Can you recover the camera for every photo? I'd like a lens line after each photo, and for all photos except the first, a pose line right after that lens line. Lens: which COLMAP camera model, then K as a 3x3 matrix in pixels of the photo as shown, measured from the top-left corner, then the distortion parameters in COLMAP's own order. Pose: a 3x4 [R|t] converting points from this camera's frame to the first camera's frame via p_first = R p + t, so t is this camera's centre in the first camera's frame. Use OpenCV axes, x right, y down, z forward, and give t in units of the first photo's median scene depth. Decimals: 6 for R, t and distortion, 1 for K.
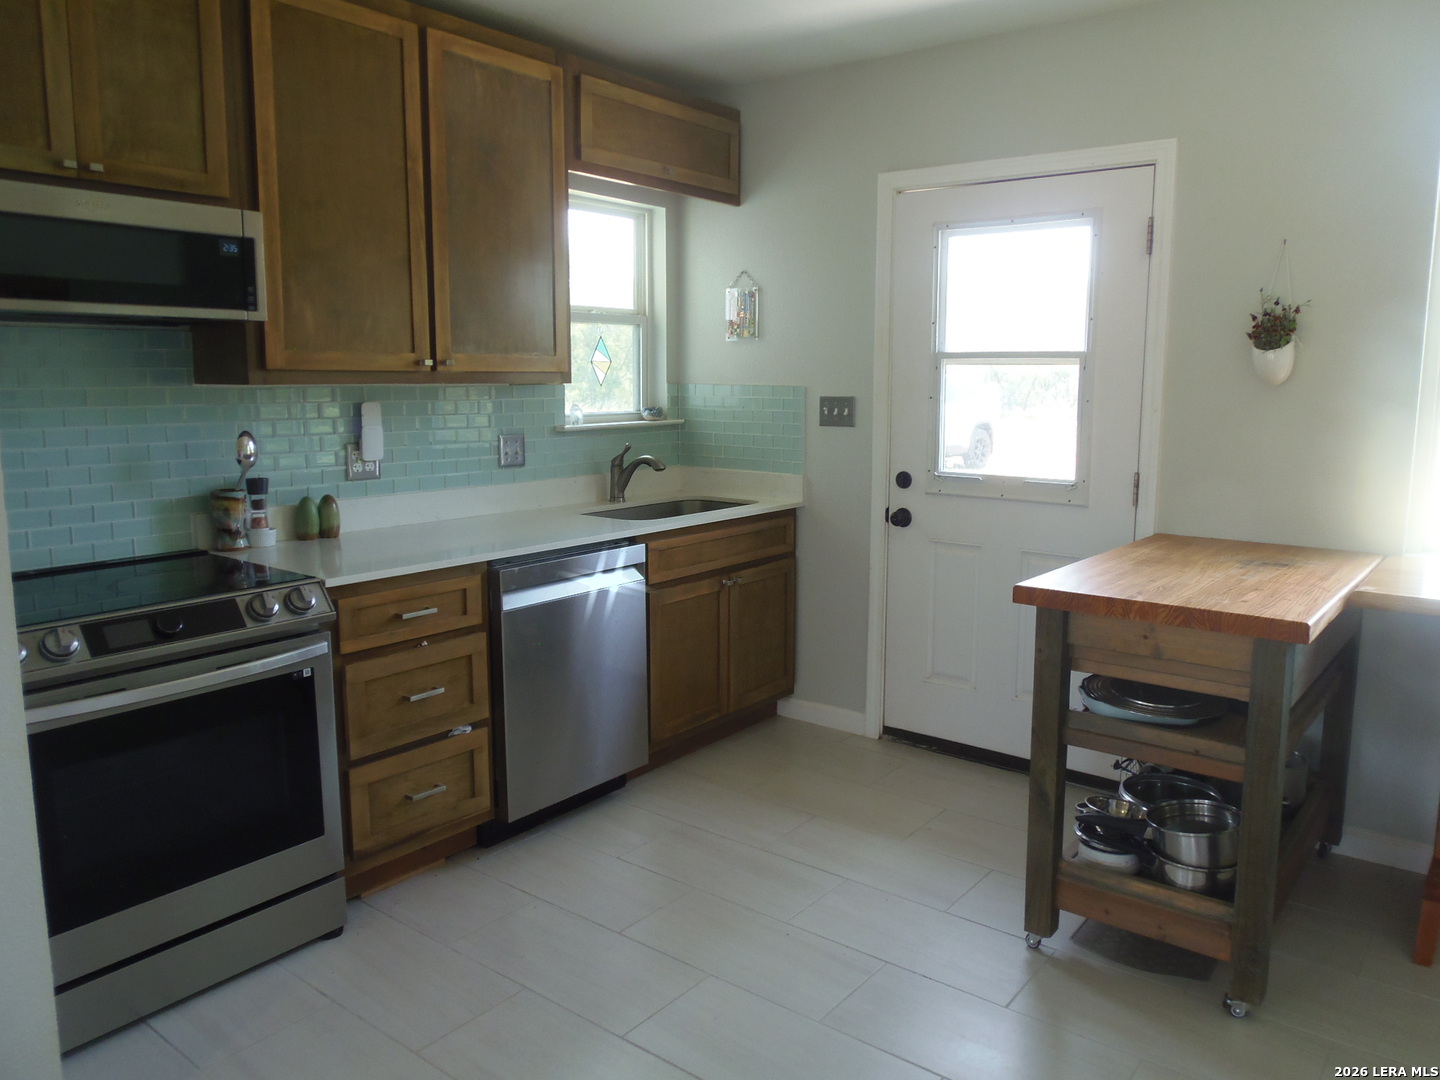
lens RADIAL K [[1084.0, 0, 720.0], [0, 1084.0, 540.0], [0, 0, 1]] dist [-0.003704, -0.004748]
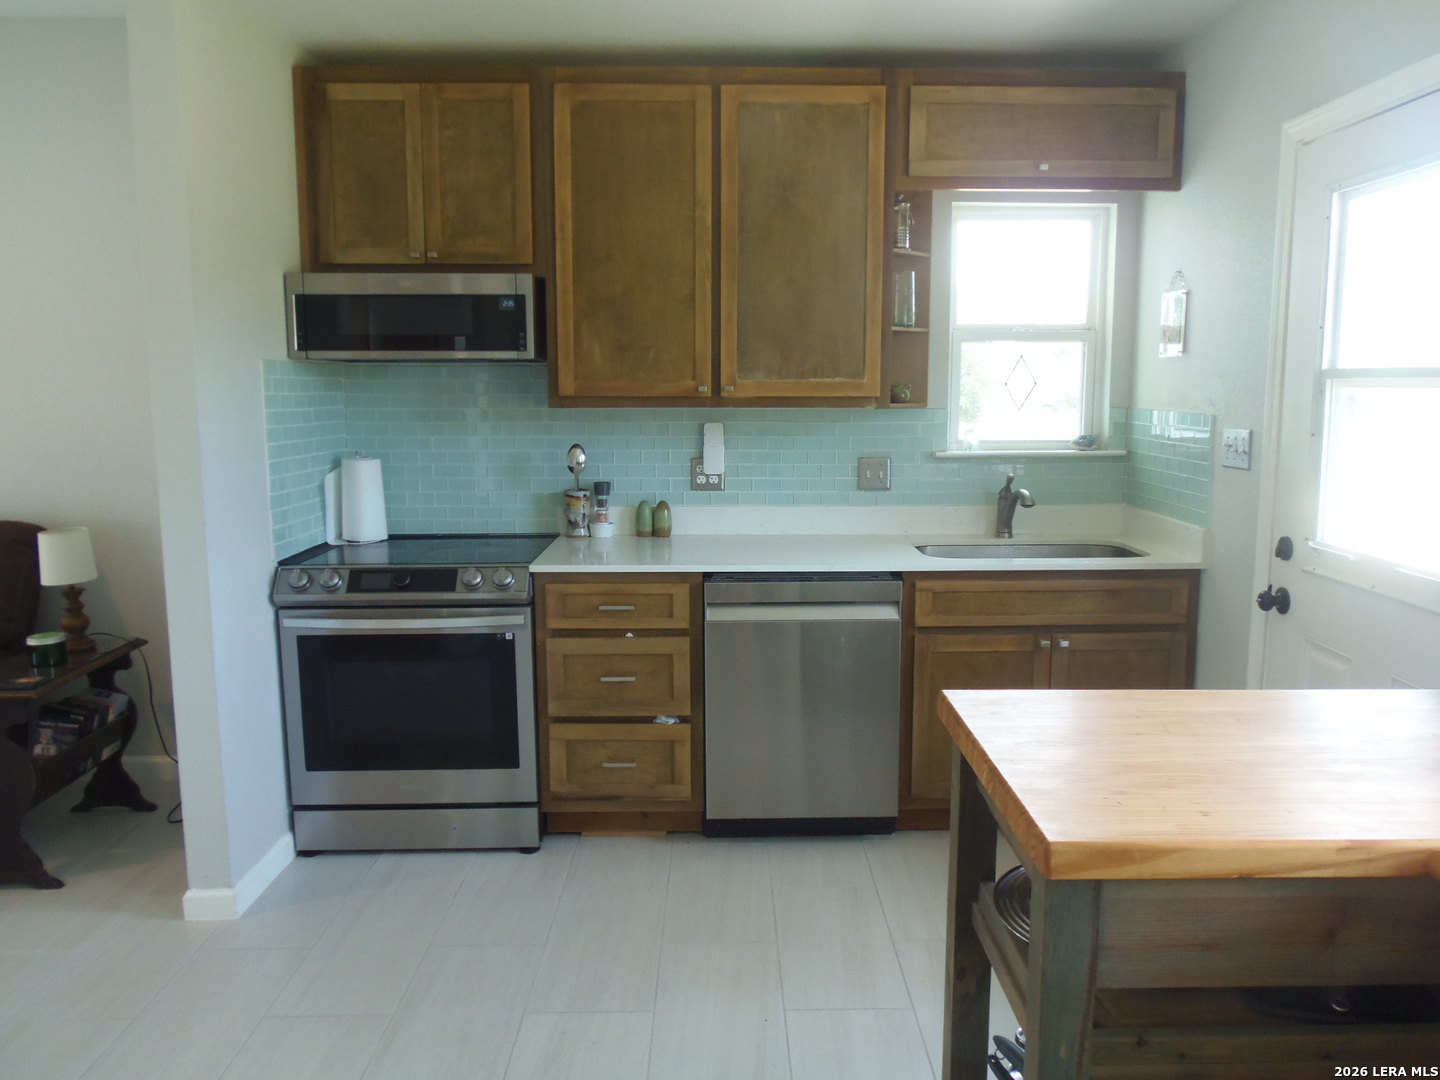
lens RADIAL K [[1053.3, 0, 720.0], [0, 1053.3, 540.0], [0, 0, 1]] dist [-0.000833, 0.000365]
pose [[0.619342, 0.109844, -0.777400, 0.603436], [-0.115680, 0.992125, 0.048024, -0.064679], [0.776553, 0.060186, 0.627171, 0.349093]]
